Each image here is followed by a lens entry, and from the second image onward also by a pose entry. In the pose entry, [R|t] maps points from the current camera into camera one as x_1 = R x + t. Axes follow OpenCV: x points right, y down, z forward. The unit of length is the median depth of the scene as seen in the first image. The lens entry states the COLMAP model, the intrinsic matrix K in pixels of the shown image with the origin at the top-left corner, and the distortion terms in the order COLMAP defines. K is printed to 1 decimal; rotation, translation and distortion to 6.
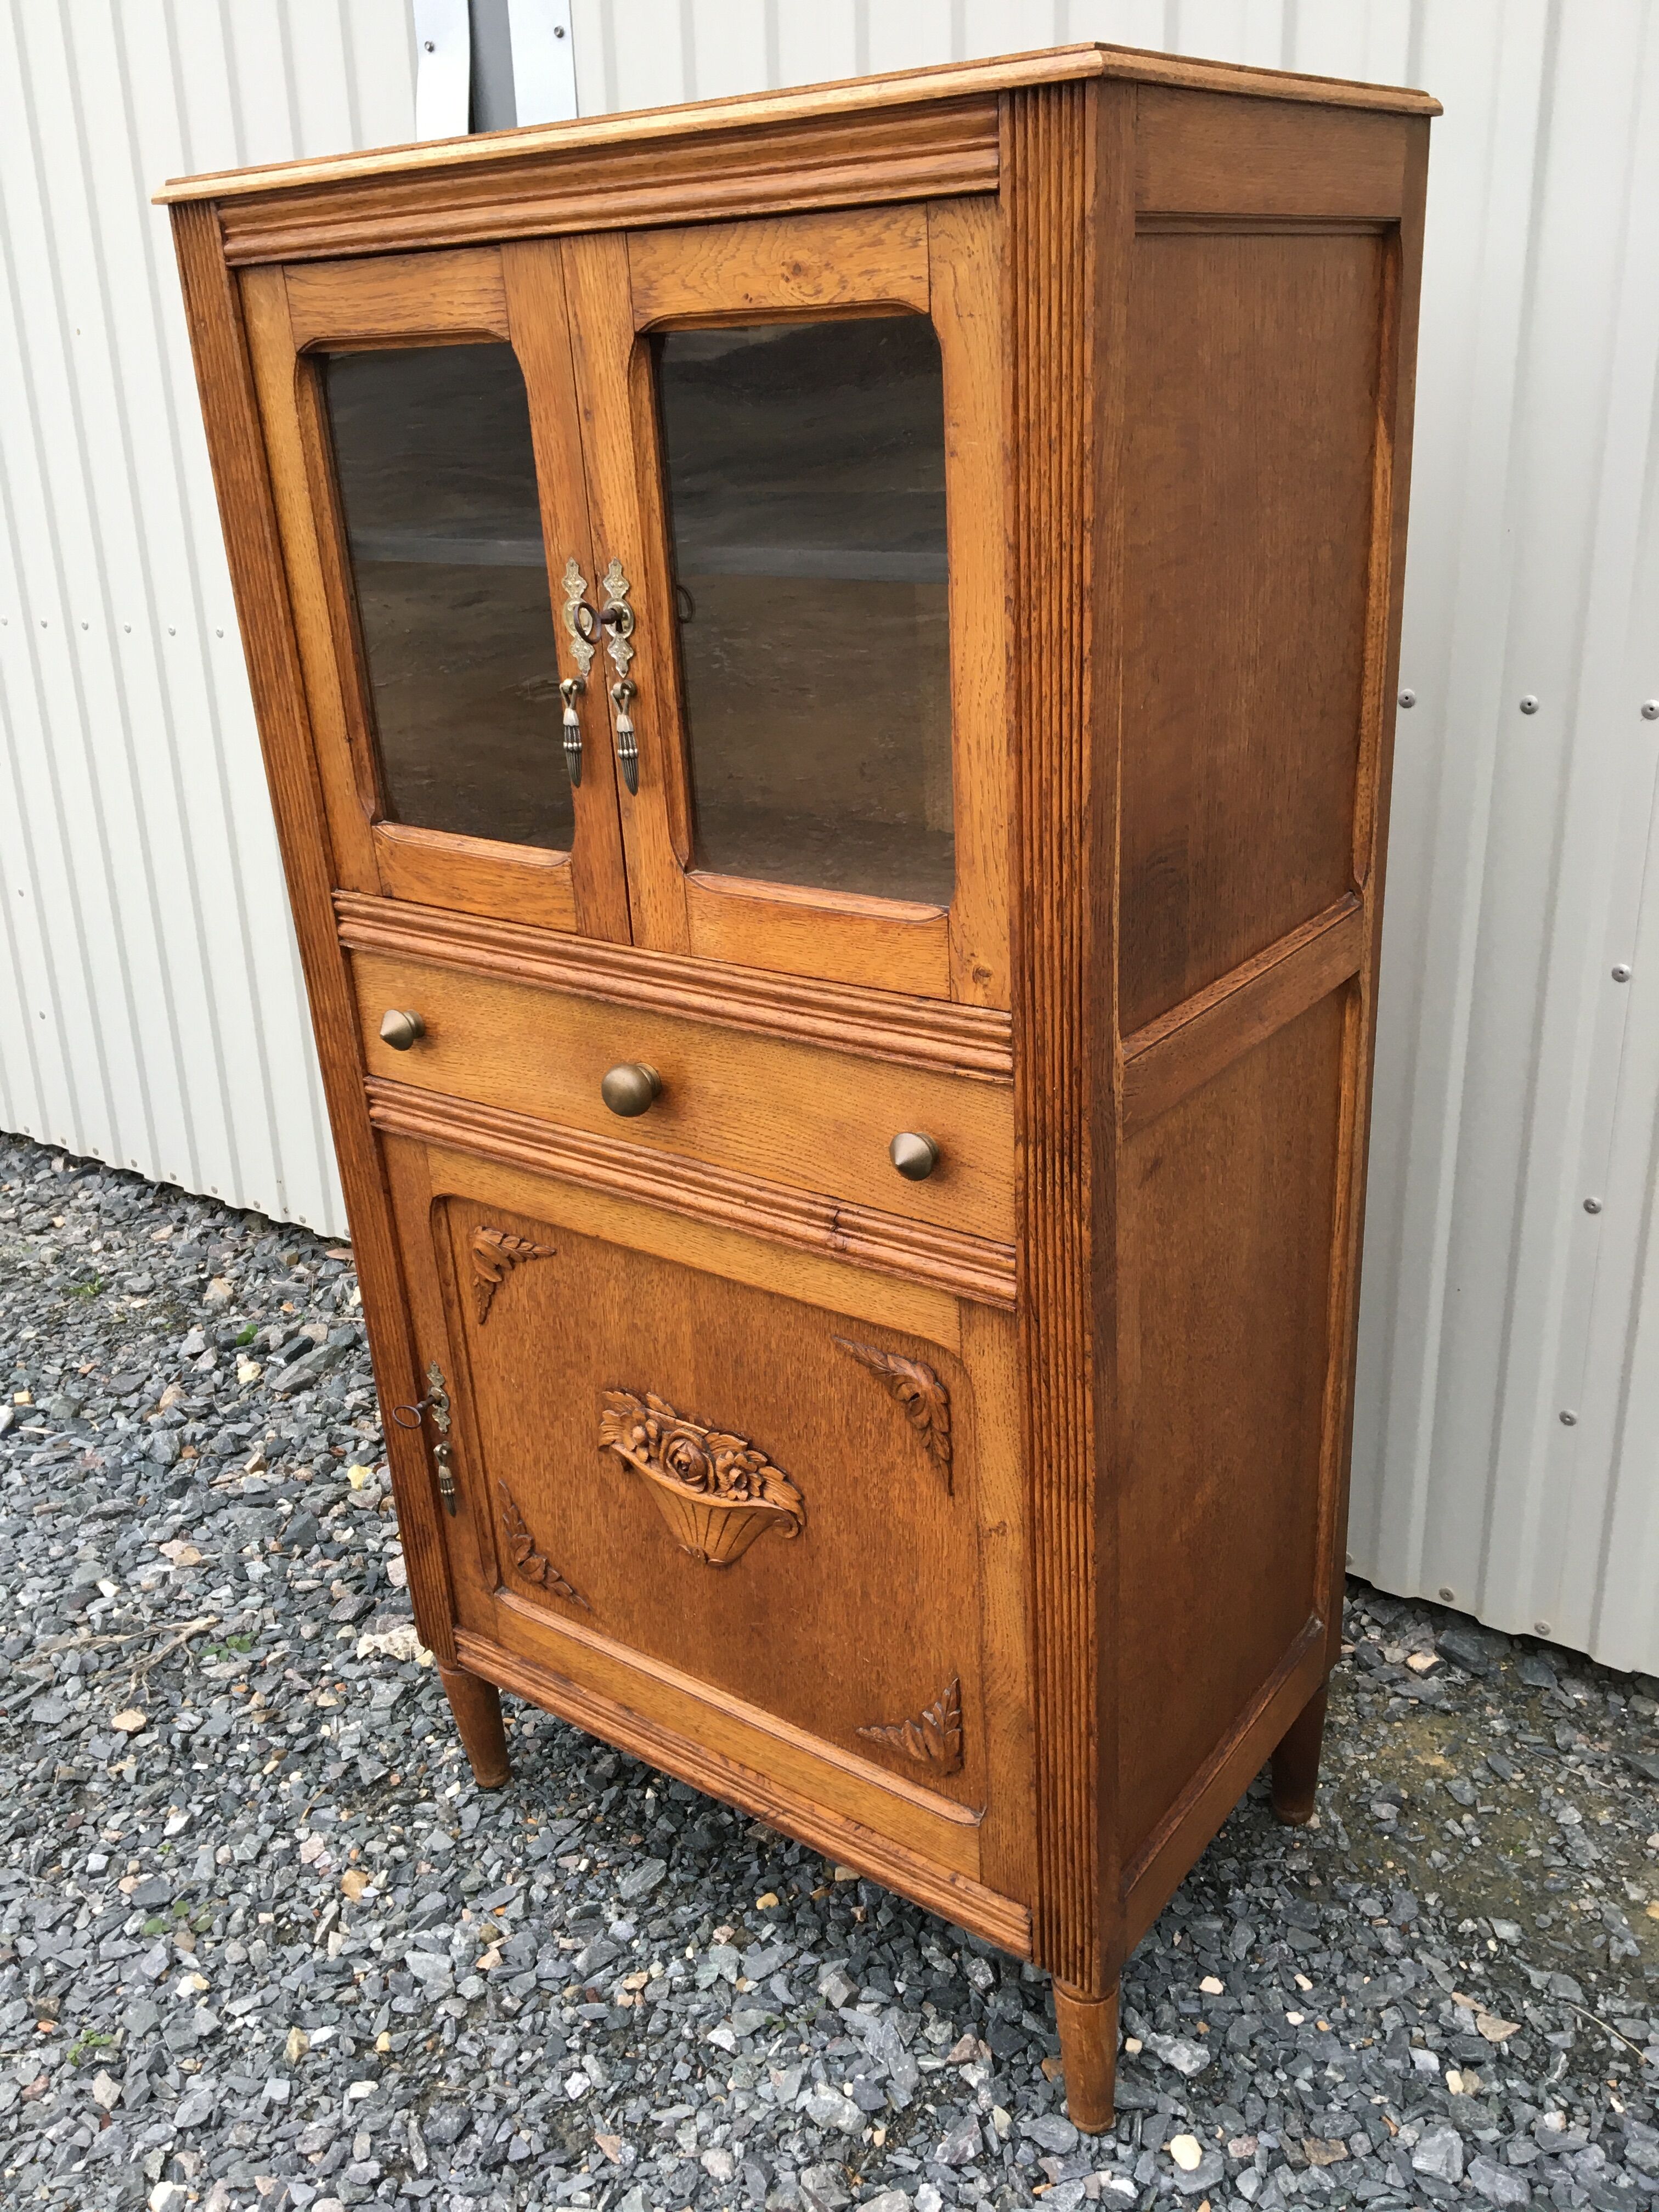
lens RADIAL K [[1857.6, 0, 830.2], [0, 1857.6, 1097.2], [0, 0, 1]] dist [0.068273, -0.091055]
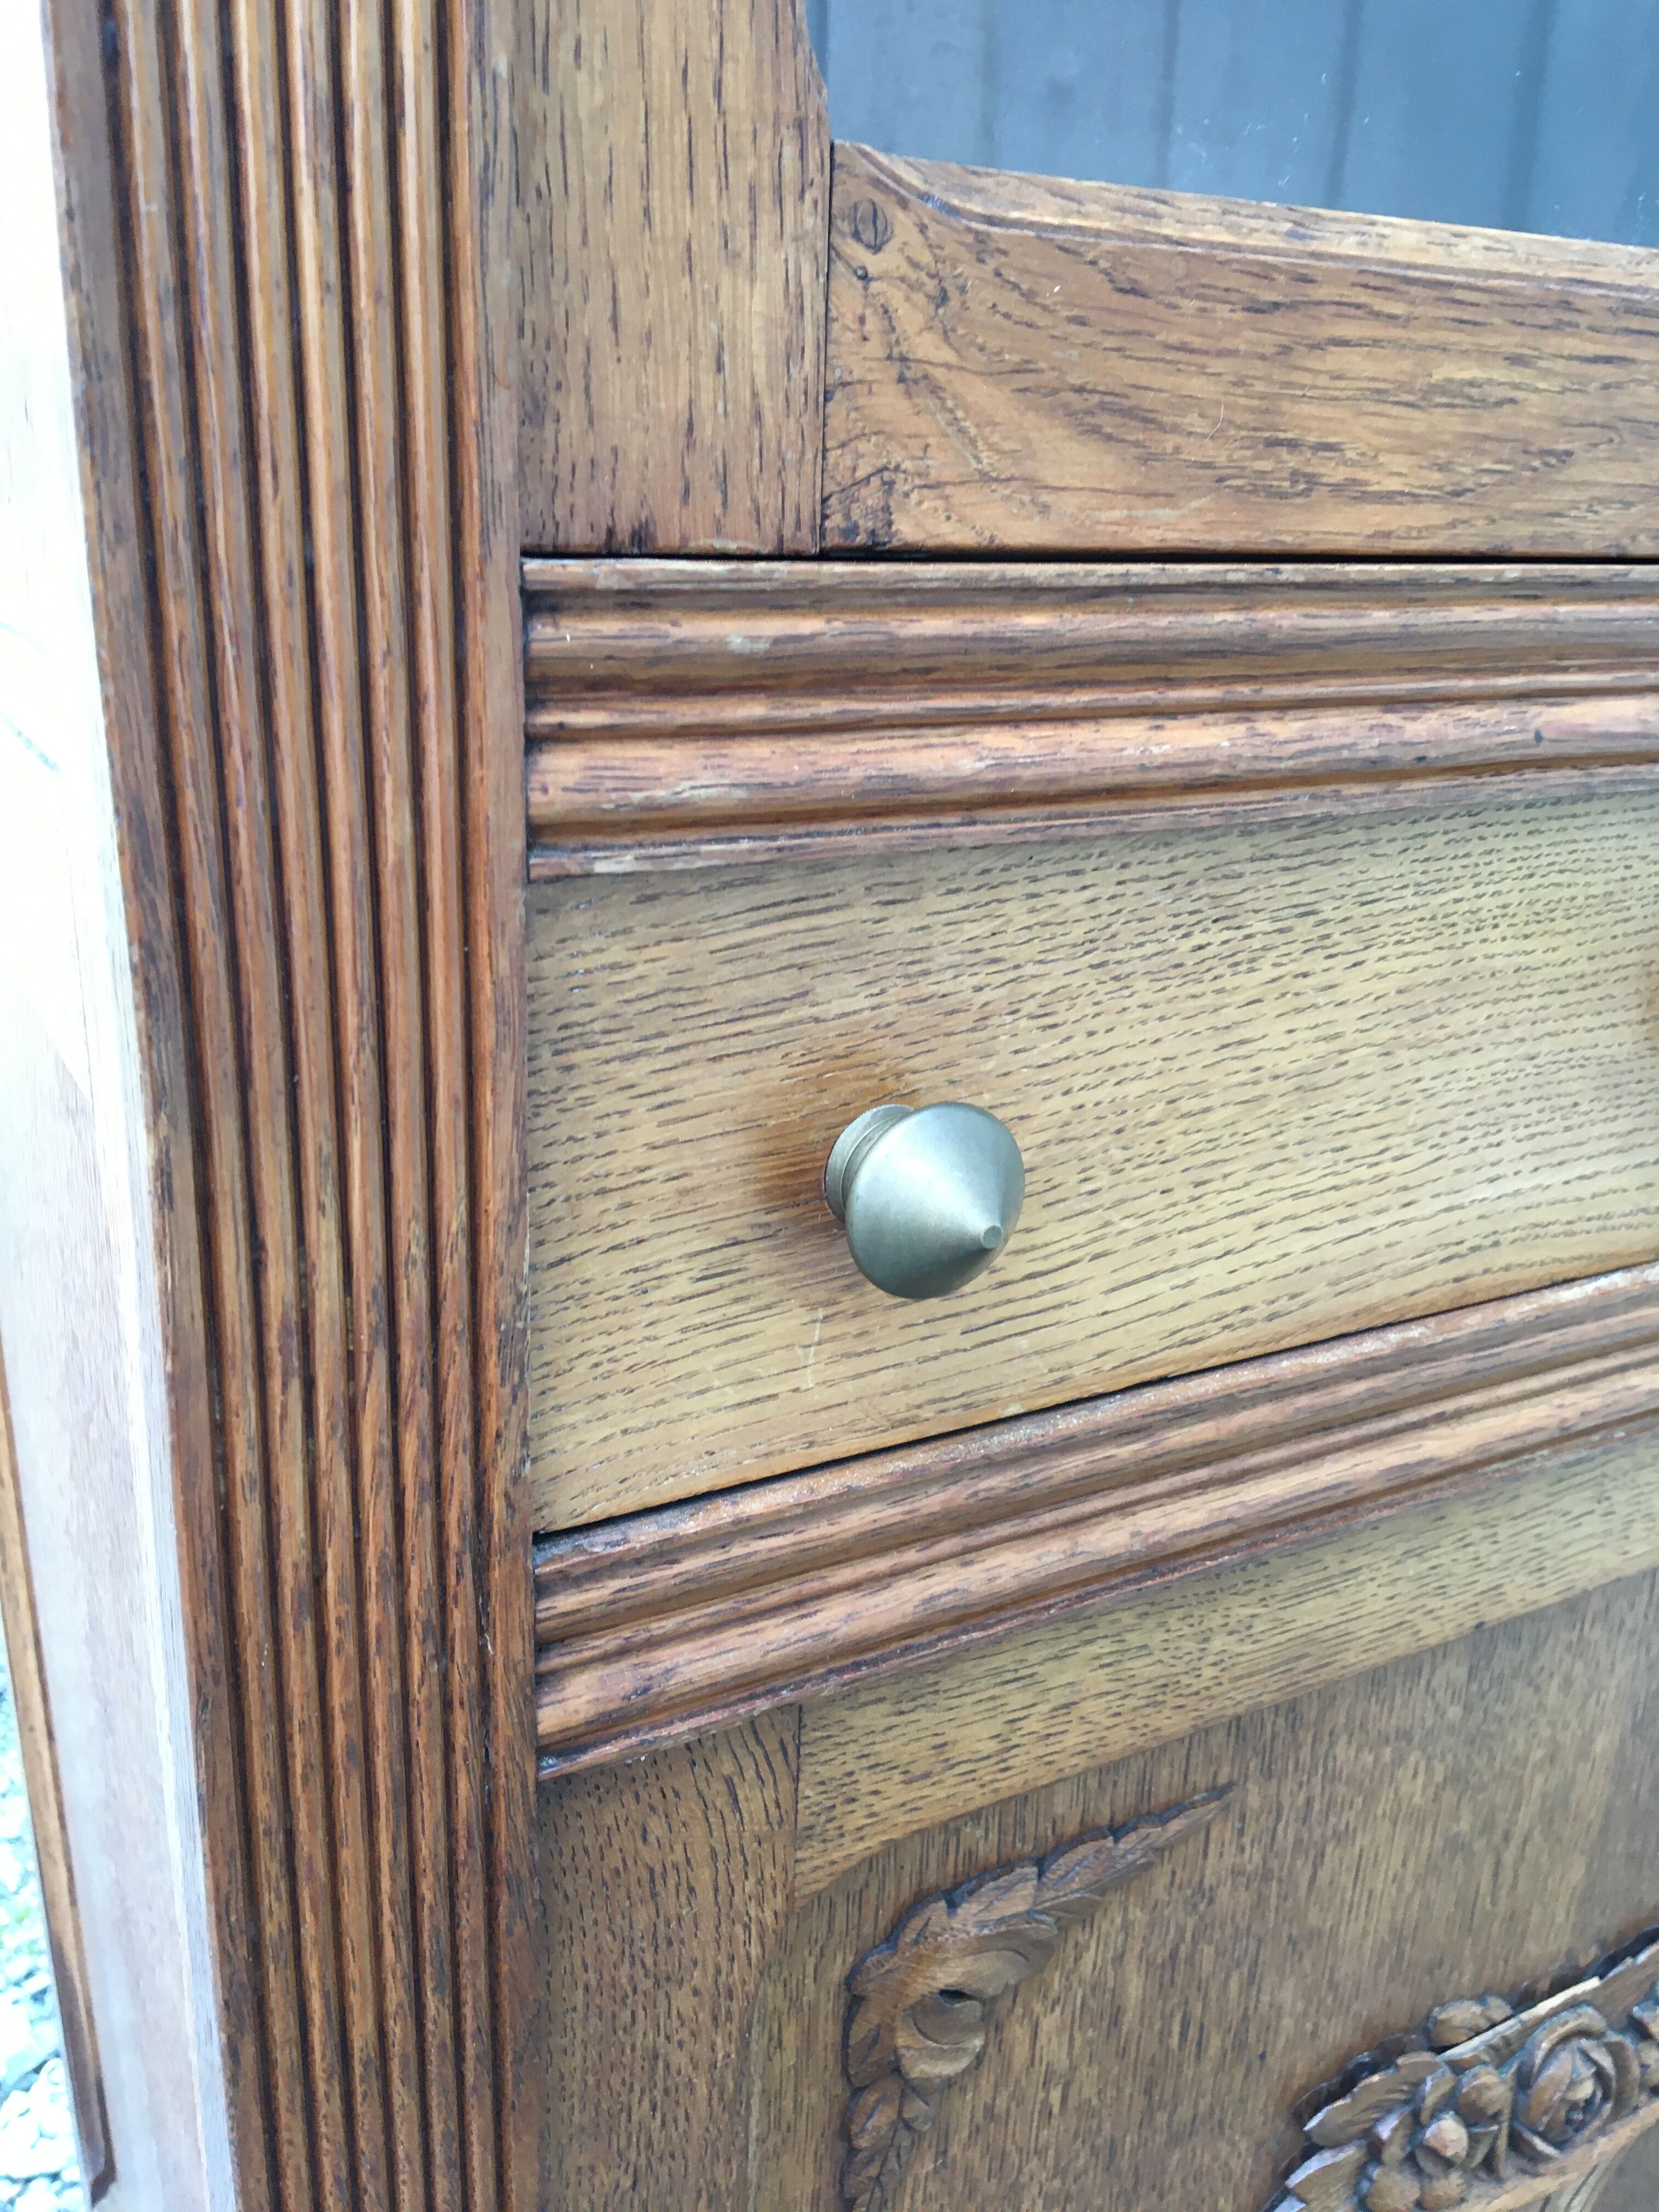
lens RADIAL K [[1852.5, 0, 835.7], [0, 1852.5, 1098.0], [0, 0, 1]] dist [0.084811, -0.133068]
pose [[0.423311, -0.229080, 0.876544, -0.352518], [0.289731, 0.950927, 0.108598, -0.061828], [-0.858407, 0.207992, 0.468910, 0.767527]]
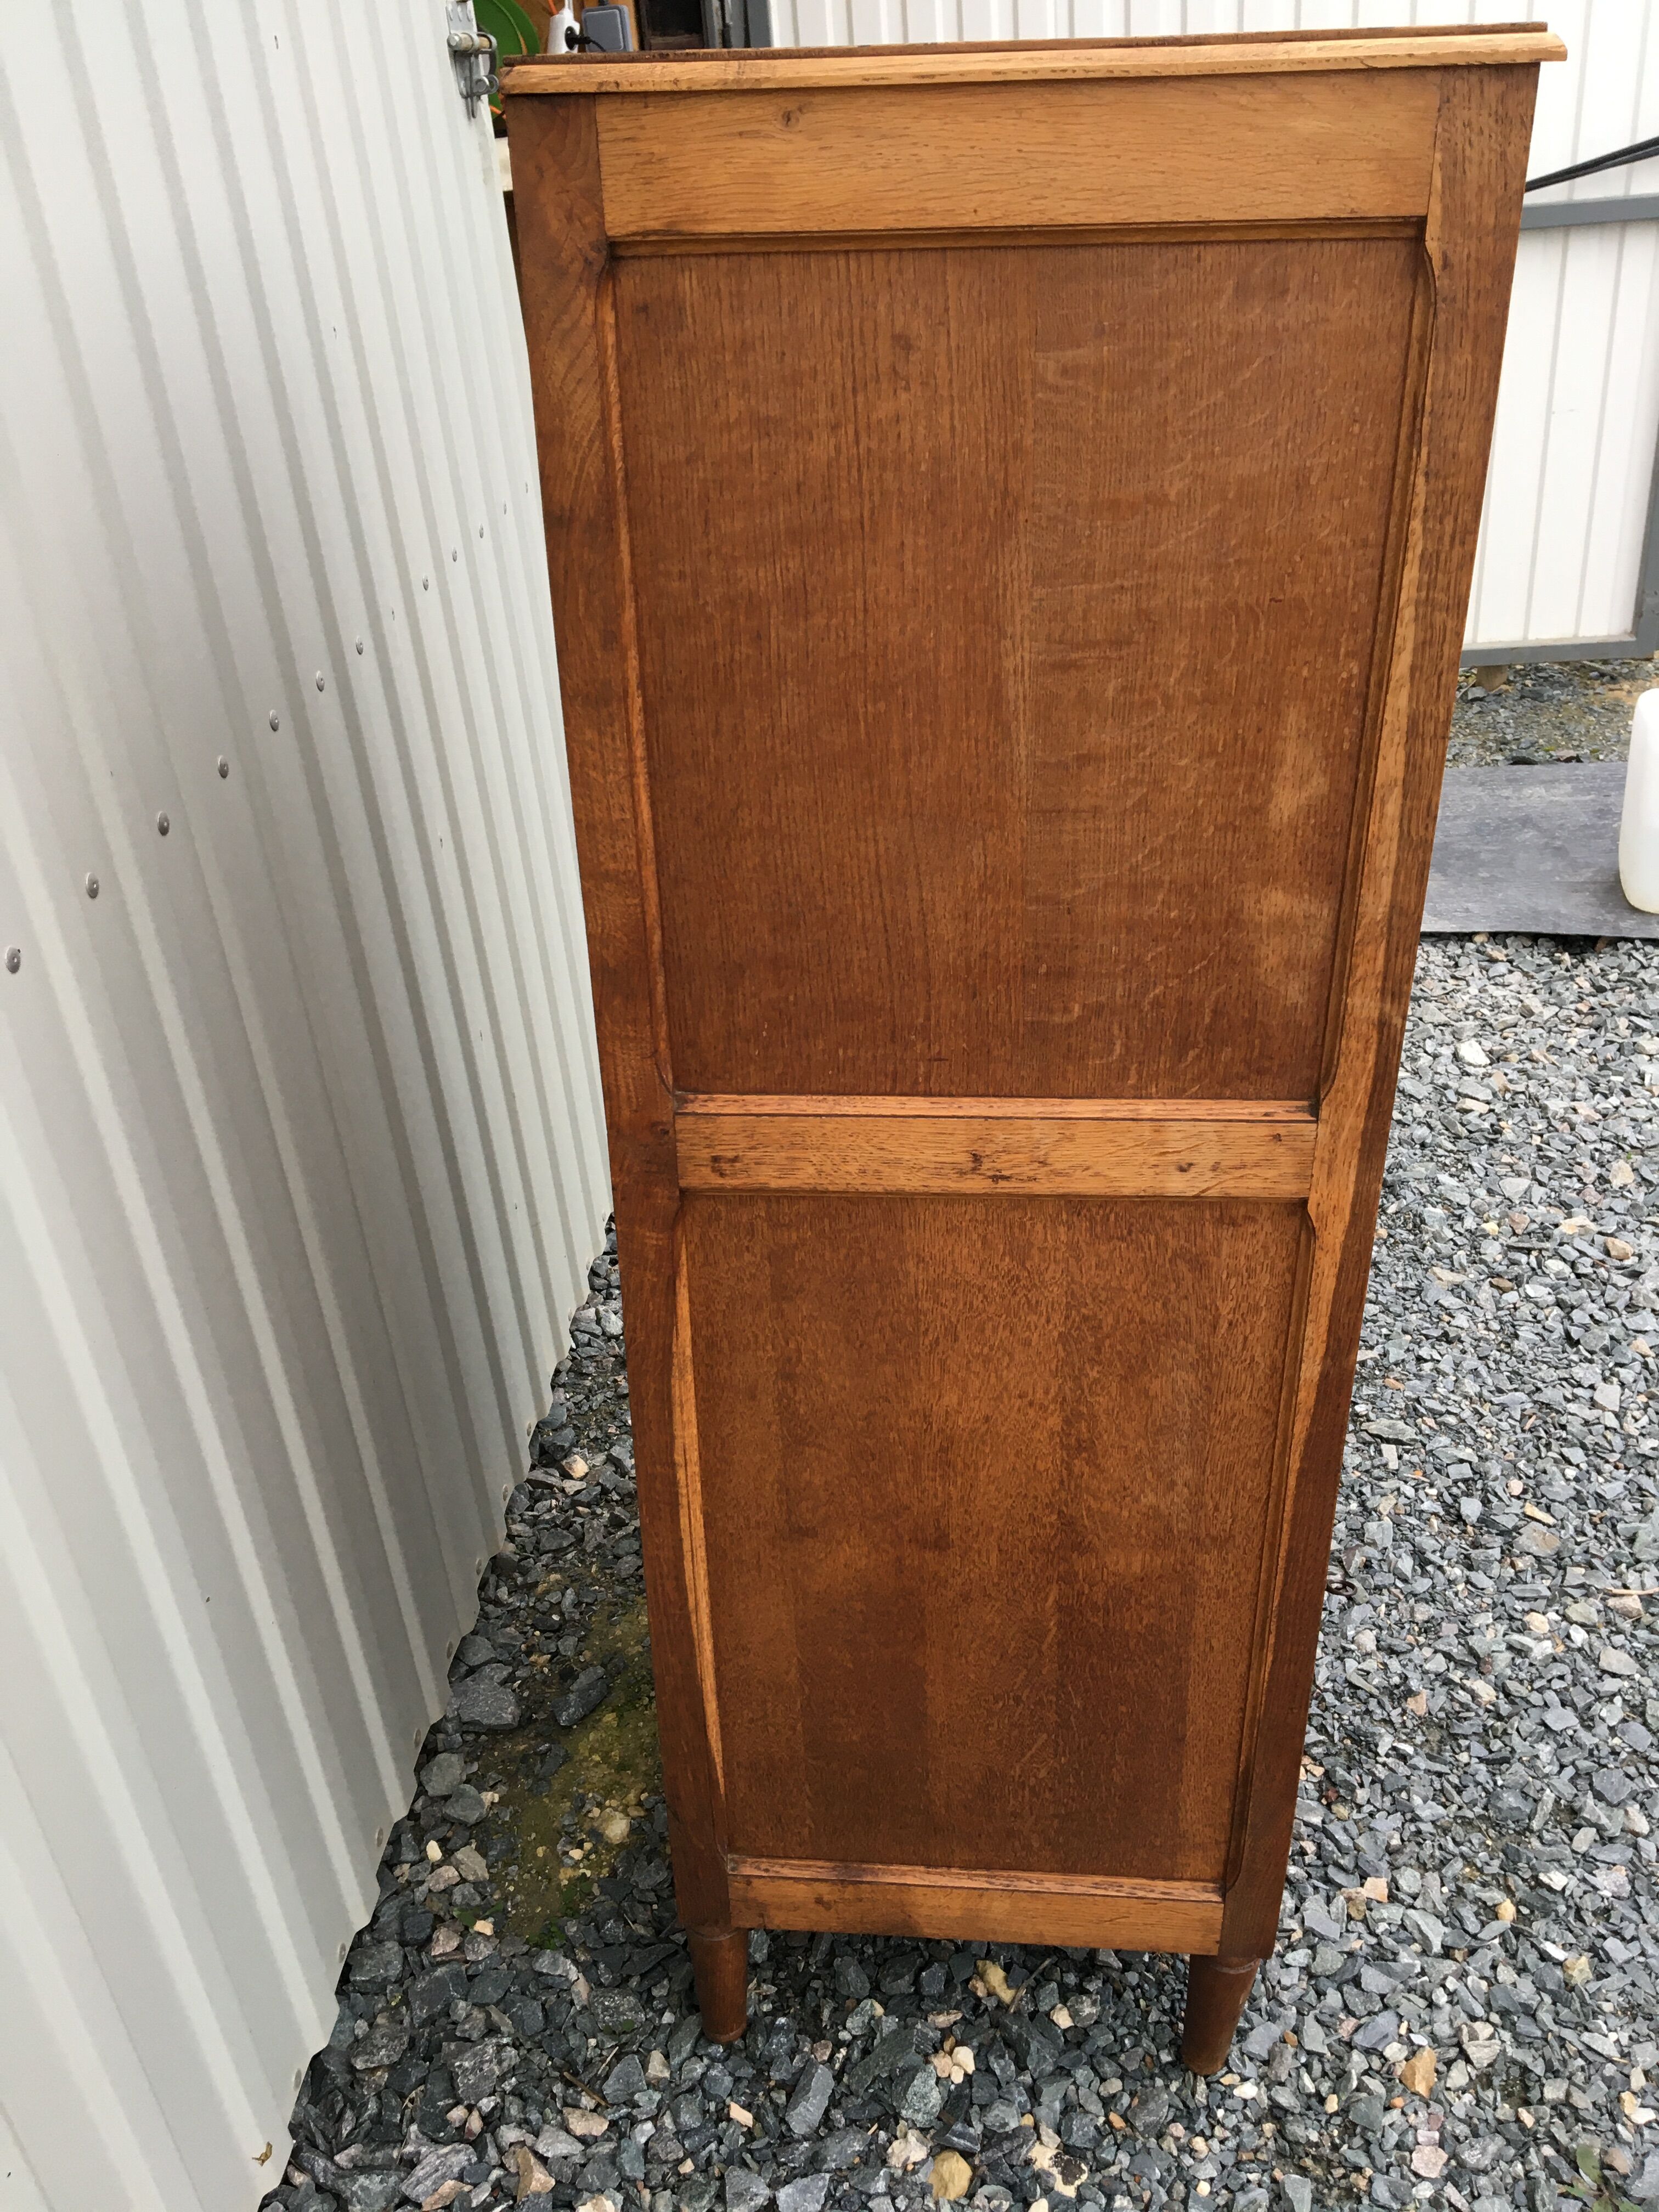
lens RADIAL K [[1838.1, 0, 822.7], [0, 1838.1, 1103.0], [0, 0, 1]] dist [0.106359, -0.147305]
pose [[-0.517865, -0.352354, 0.779527, -0.627494], [0.375936, 0.724794, 0.577361, -0.507789], [-0.768432, 0.592048, -0.242883, 1.160824]]
